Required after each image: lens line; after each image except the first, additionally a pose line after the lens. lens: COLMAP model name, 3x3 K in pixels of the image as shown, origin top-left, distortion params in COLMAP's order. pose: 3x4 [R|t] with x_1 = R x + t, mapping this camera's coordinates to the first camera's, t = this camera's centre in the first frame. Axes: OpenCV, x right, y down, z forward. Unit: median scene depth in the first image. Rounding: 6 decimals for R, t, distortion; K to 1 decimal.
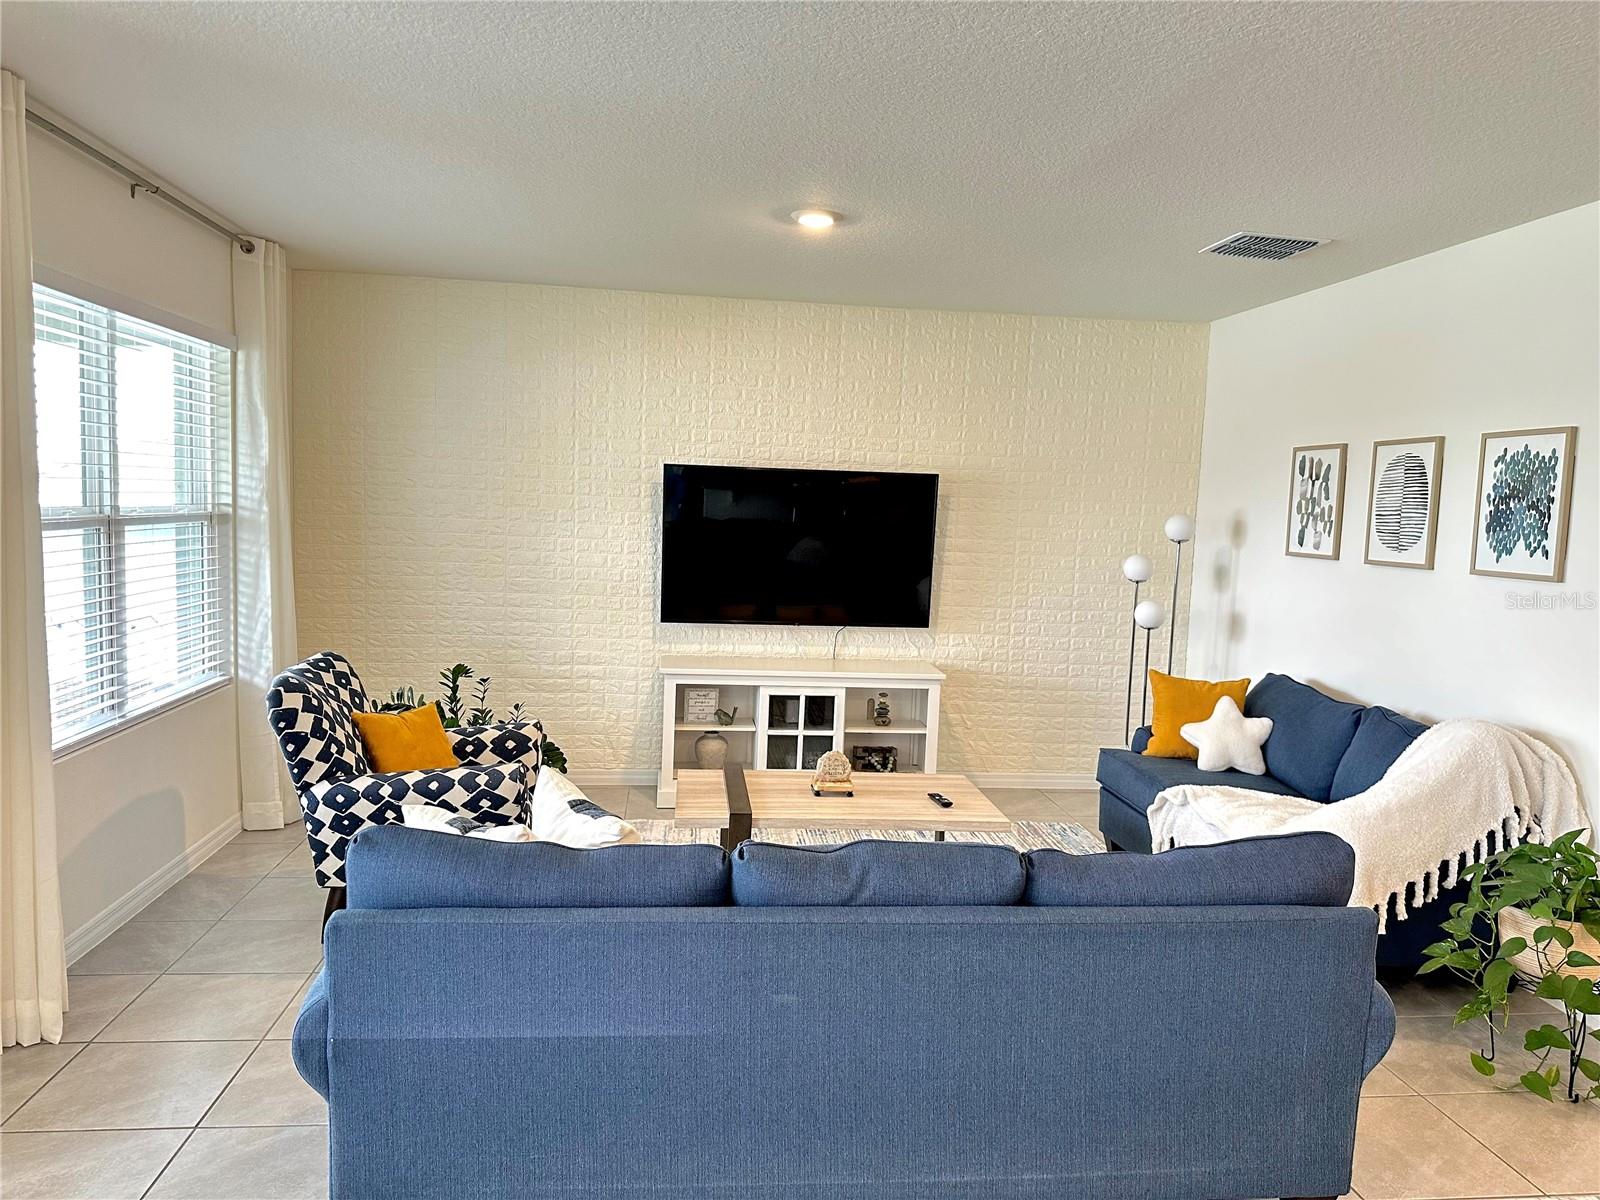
lens RADIAL K [[1127.8, 0, 802.3], [0, 1127.8, 596.3], [0, 0, 1]] dist [0.053164, -0.056251]
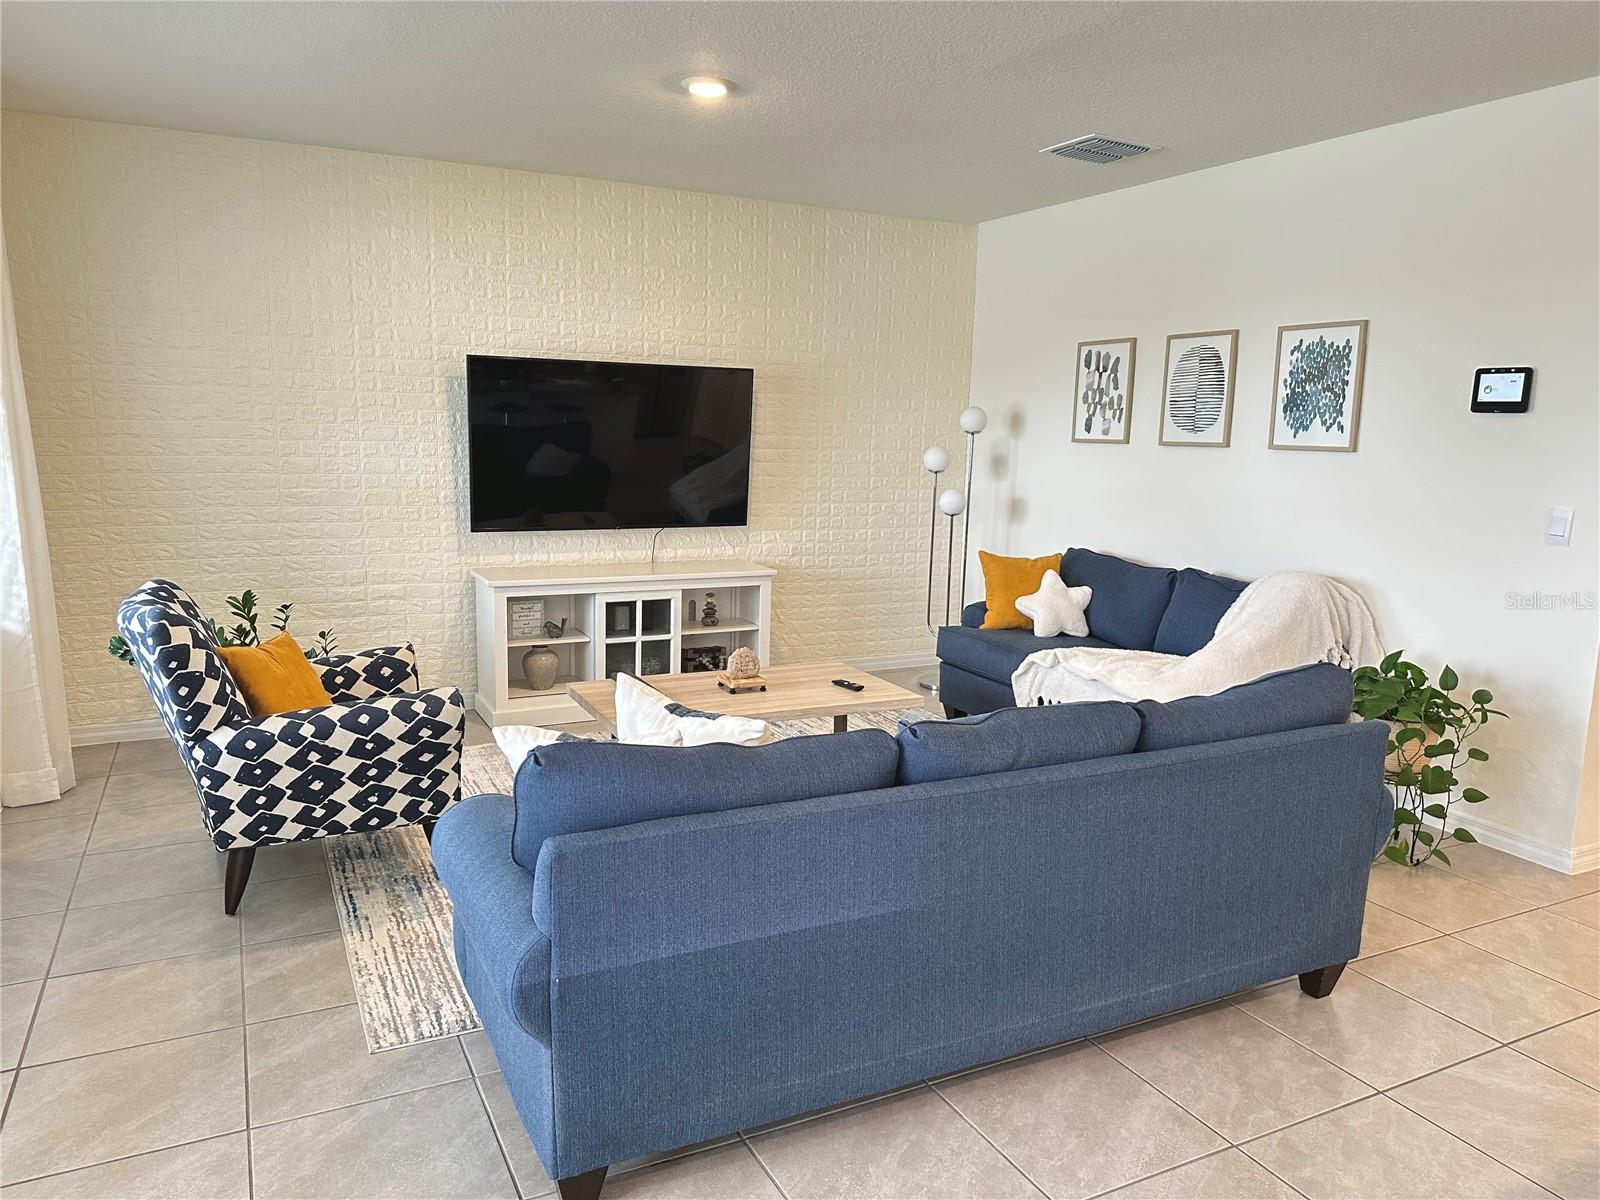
lens RADIAL K [[1127.8, 0, 809.3], [0, 1127.8, 601.2], [0, 0, 1]] dist [0.053164, -0.056251]
pose [[0.937963, -0.070827, 0.339425, -0.245063], [0.042446, 0.995007, 0.090330, 0.009660], [-0.344128, -0.070318, 0.936286, 0.054948]]
